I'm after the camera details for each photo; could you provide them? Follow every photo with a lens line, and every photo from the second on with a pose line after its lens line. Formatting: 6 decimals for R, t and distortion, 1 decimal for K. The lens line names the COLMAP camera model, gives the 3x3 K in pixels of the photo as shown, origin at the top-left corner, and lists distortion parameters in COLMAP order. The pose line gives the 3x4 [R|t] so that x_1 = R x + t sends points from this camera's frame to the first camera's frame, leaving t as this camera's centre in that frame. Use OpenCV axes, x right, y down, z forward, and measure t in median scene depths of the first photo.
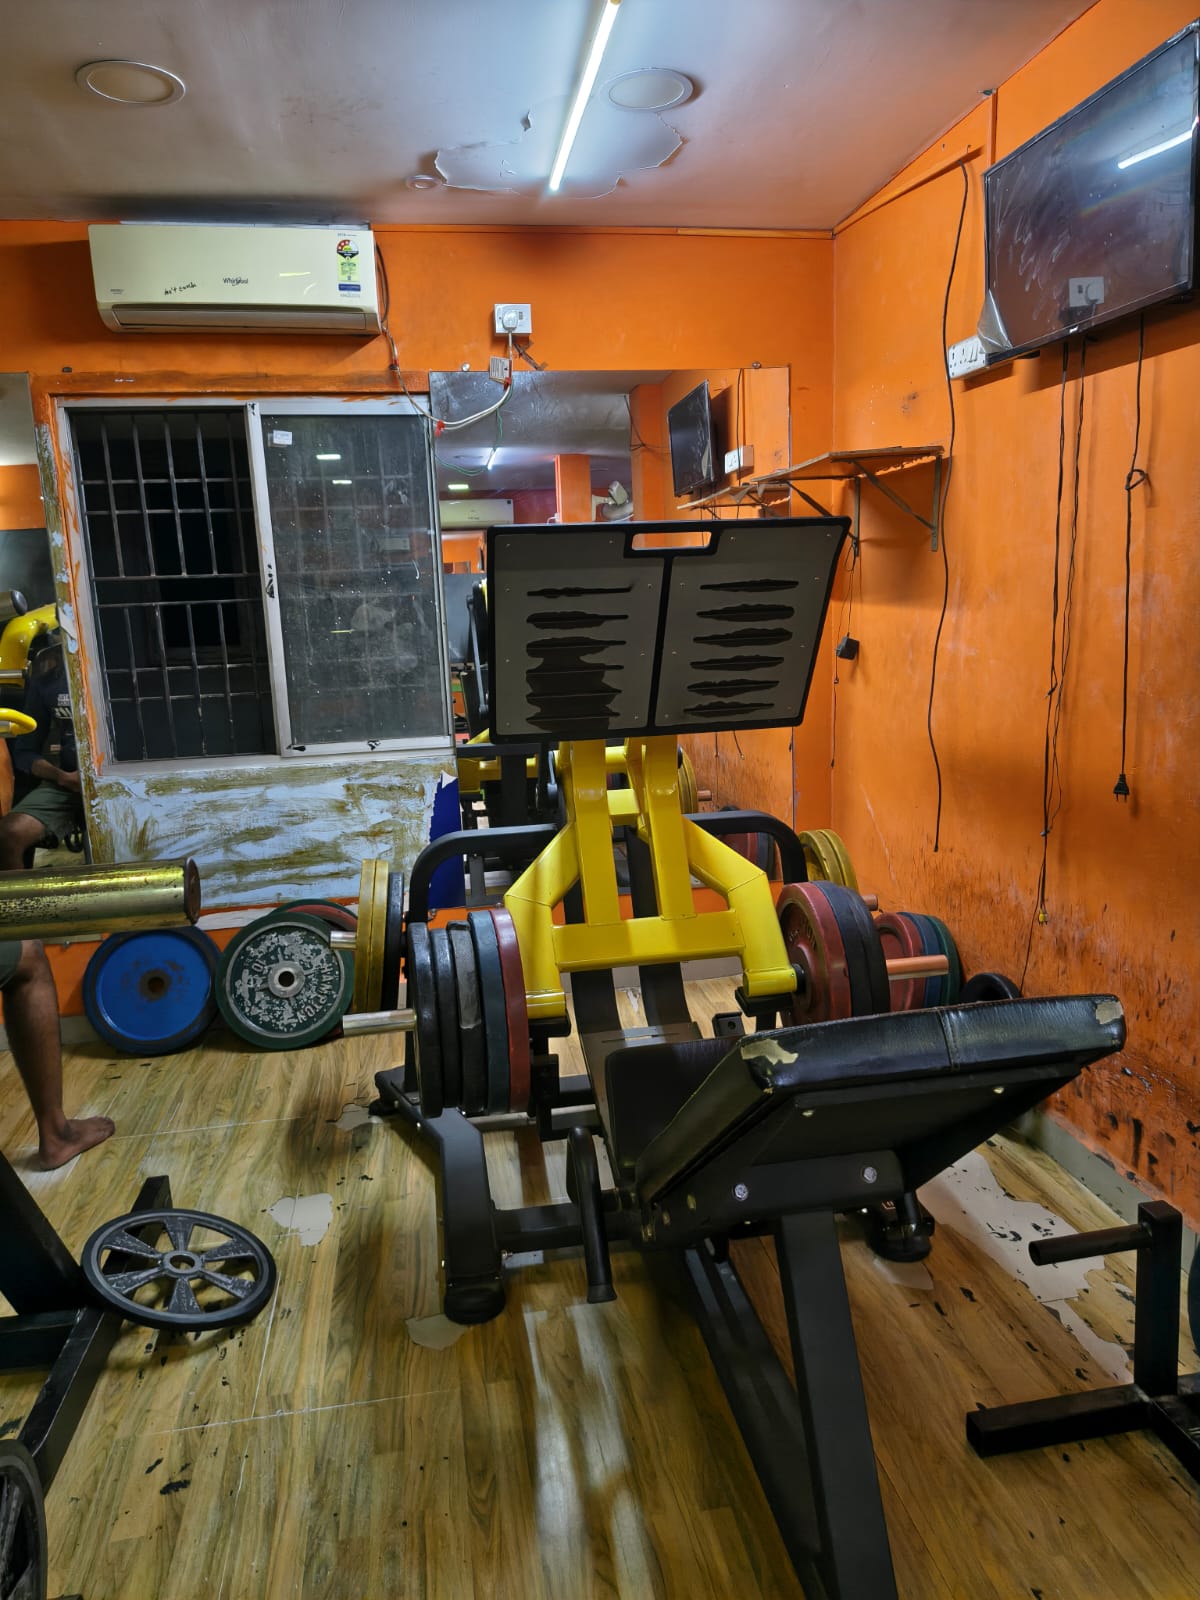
lens RADIAL K [[1083.7, 0, 600.0], [0, 1083.7, 800.0], [0, 0, 1]] dist [0.076340, -0.118596]
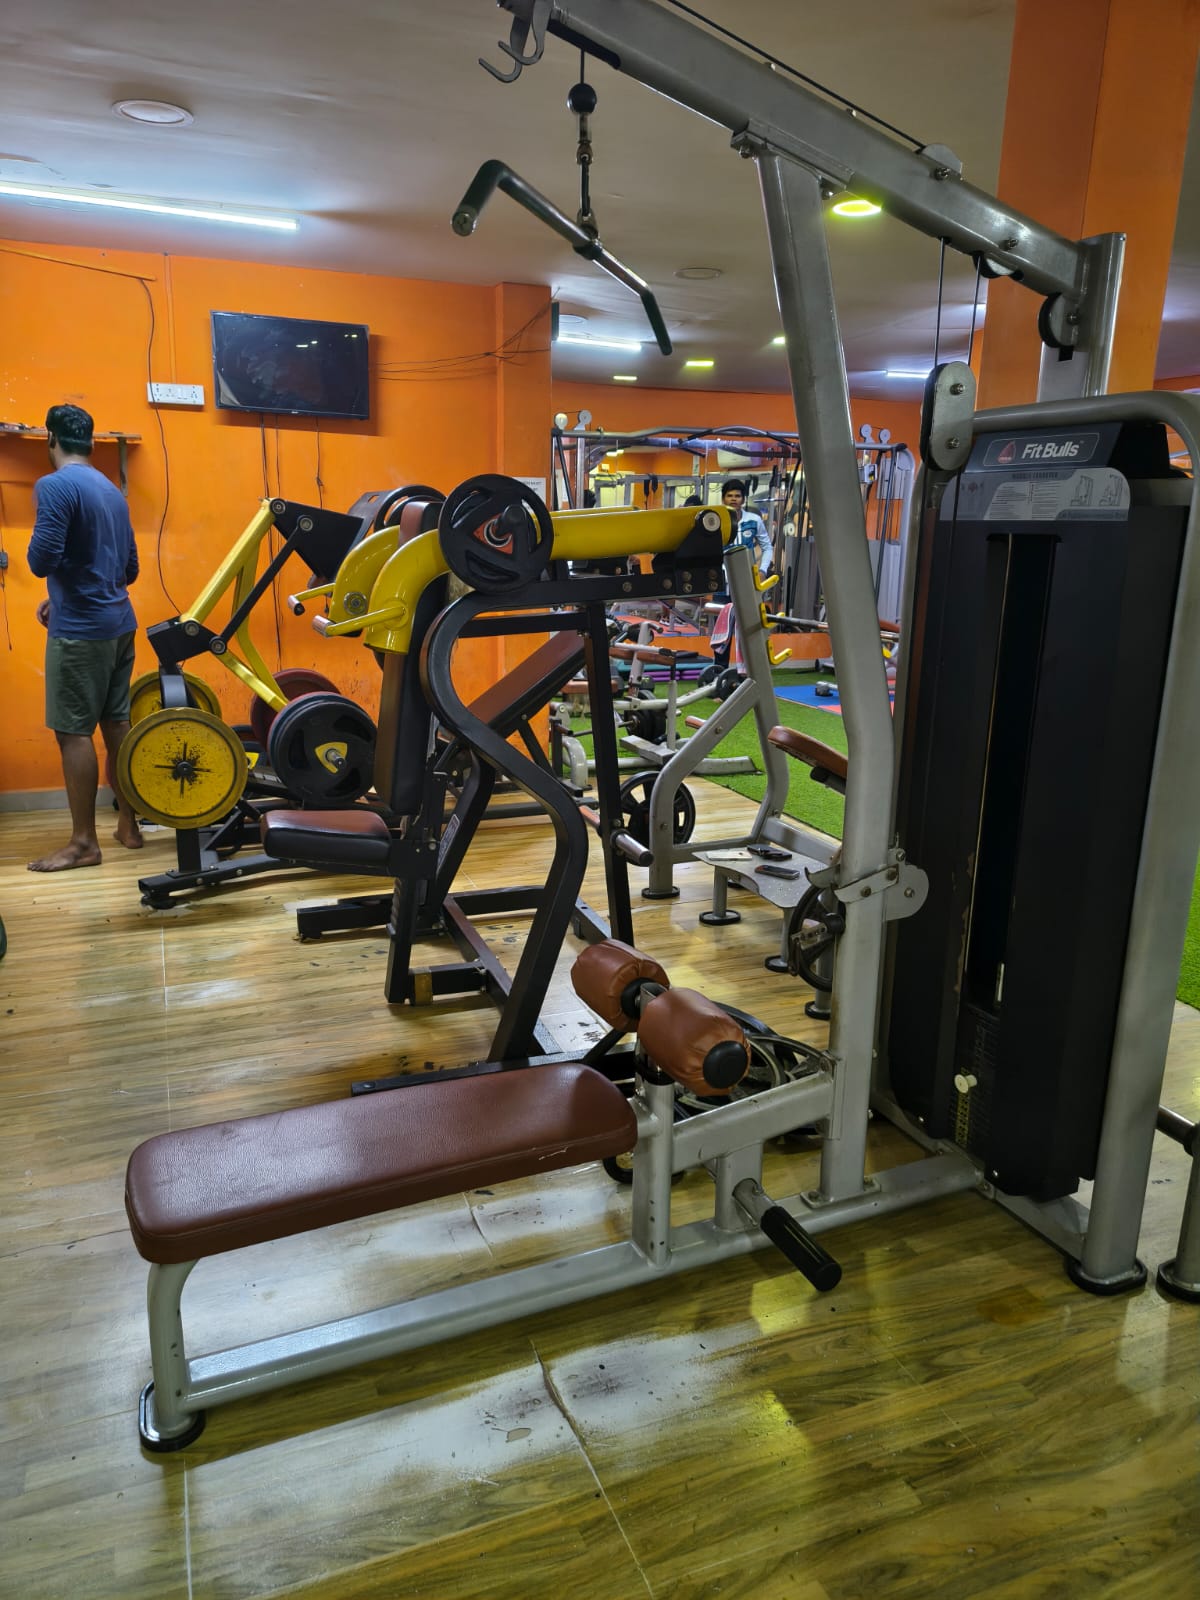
lens RADIAL K [[1107.4, 0, 606.2], [0, 1107.4, 818.9], [0, 0, 1]] dist [0.050948, -0.075502]
pose [[-0.208629, -0.215898, 0.953867, -1.408090], [0.173872, 0.951604, 0.253415, -0.060164], [-0.962415, 0.218720, -0.160993, 0.609339]]
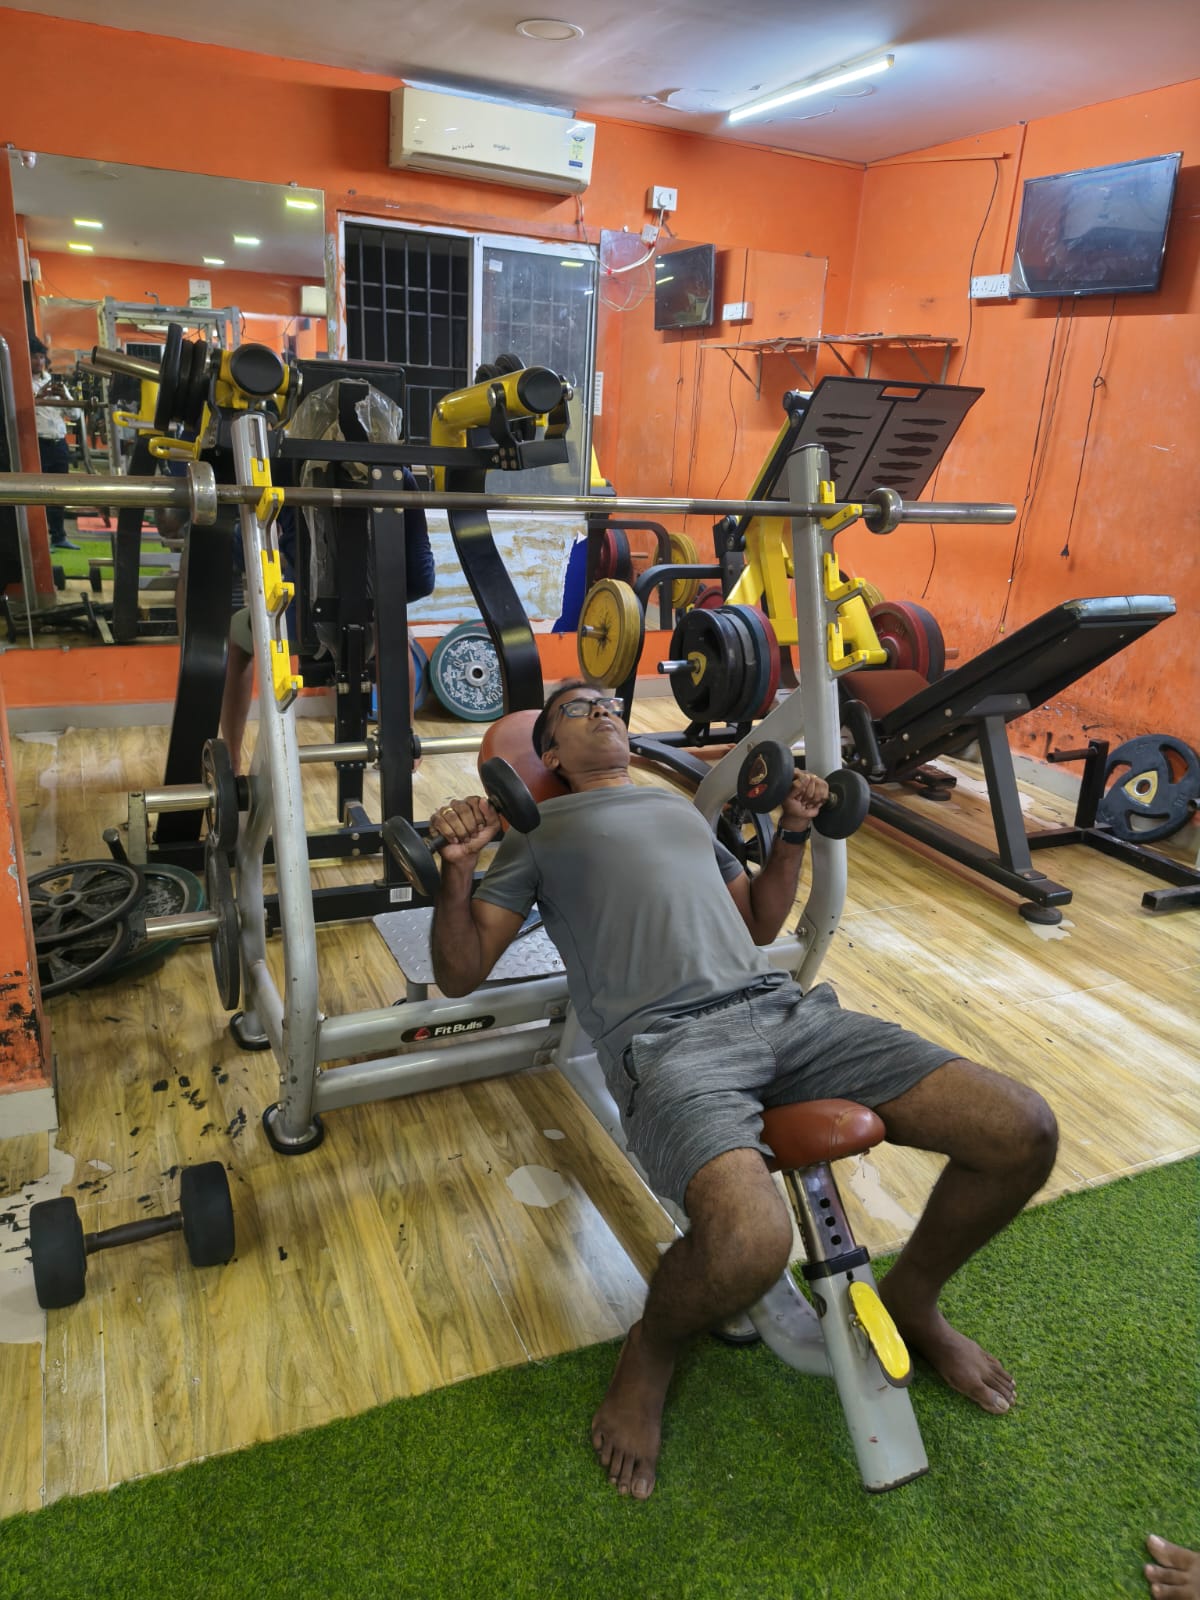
lens RADIAL K [[1100.5, 0, 600.0], [0, 1100.5, 800.0], [0, 0, 1]] dist [0.047438, -0.073645]
pose [[0.961932, 0.005858, 0.273227, -0.542775], [-0.048409, 0.987613, 0.149254, 0.109348], [-0.268969, -0.156799, 0.950300, -0.438561]]
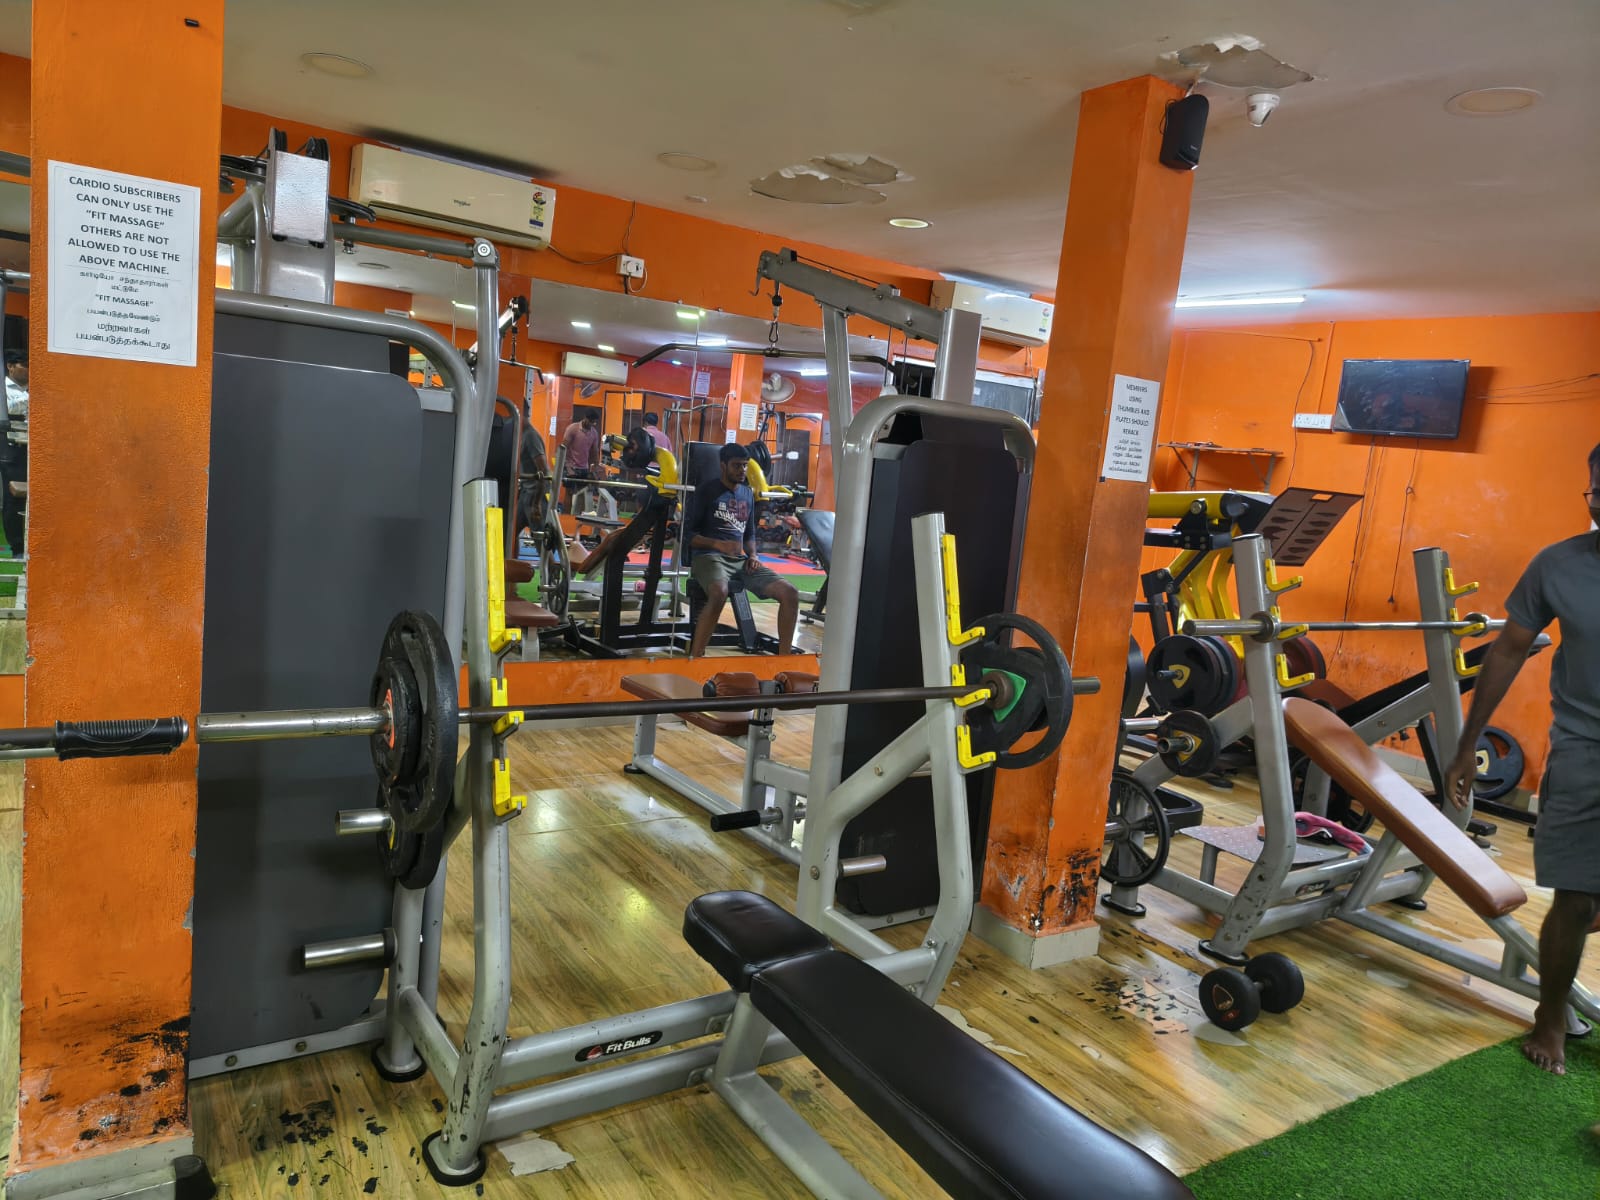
lens RADIAL K [[1107.4, 0, 790.5], [0, 1107.4, 581.7], [0, 0, 1]] dist [0.050948, -0.075502]
pose [[0.908817, 0.083584, 0.408735, -1.352879], [-0.059679, 0.995695, -0.070919, 0.153529], [-0.412903, 0.040059, 0.909893, -0.605128]]
